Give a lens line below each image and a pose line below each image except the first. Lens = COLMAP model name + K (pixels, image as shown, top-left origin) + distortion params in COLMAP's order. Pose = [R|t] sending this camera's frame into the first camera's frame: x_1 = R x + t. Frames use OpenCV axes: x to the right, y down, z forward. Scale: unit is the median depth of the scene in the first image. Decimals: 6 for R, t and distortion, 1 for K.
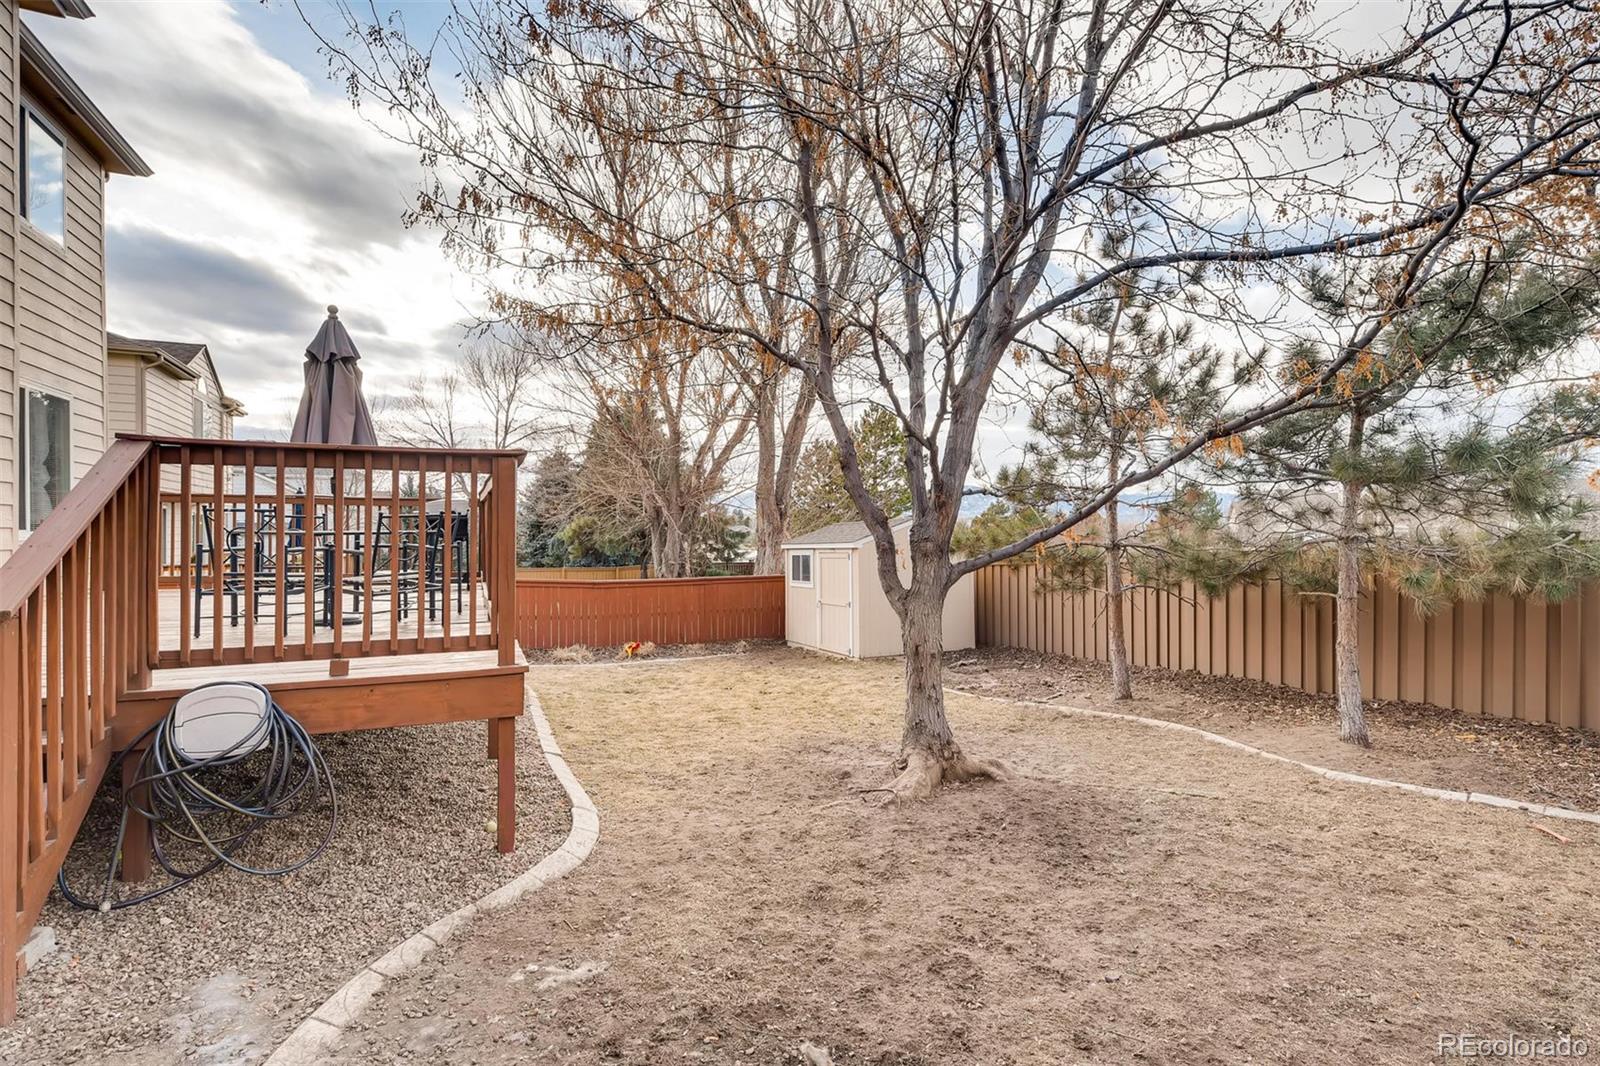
lens RADIAL K [[774.8, 0, 806.8], [0, 774.8, 542.9], [0, 0, 1]] dist [0.000781, -0.000588]
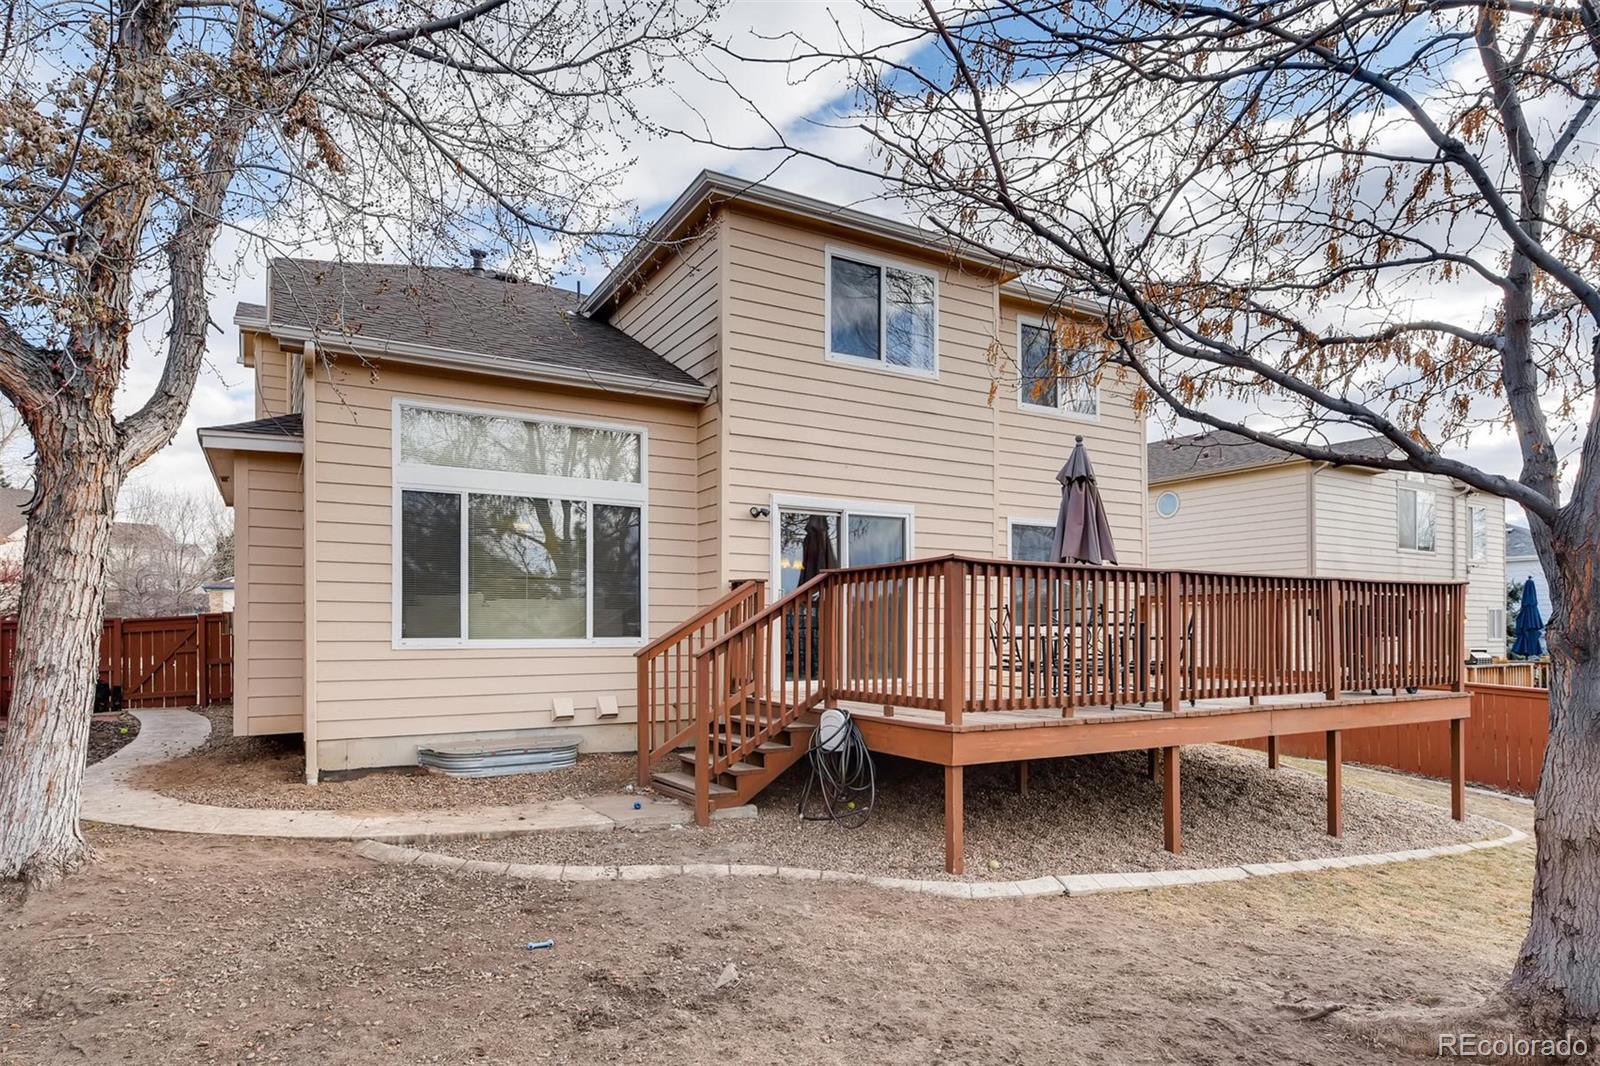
lens RADIAL K [[883.6, 0, 794.7], [0, 883.6, 529.8], [0, 0, 1]] dist [0.006872, -0.001425]
pose [[0.118184, -0.116972, -0.986078, 1.188463], [-0.016902, 0.992657, -0.119778, 0.014780], [0.992848, 0.030823, 0.115339, 0.598934]]
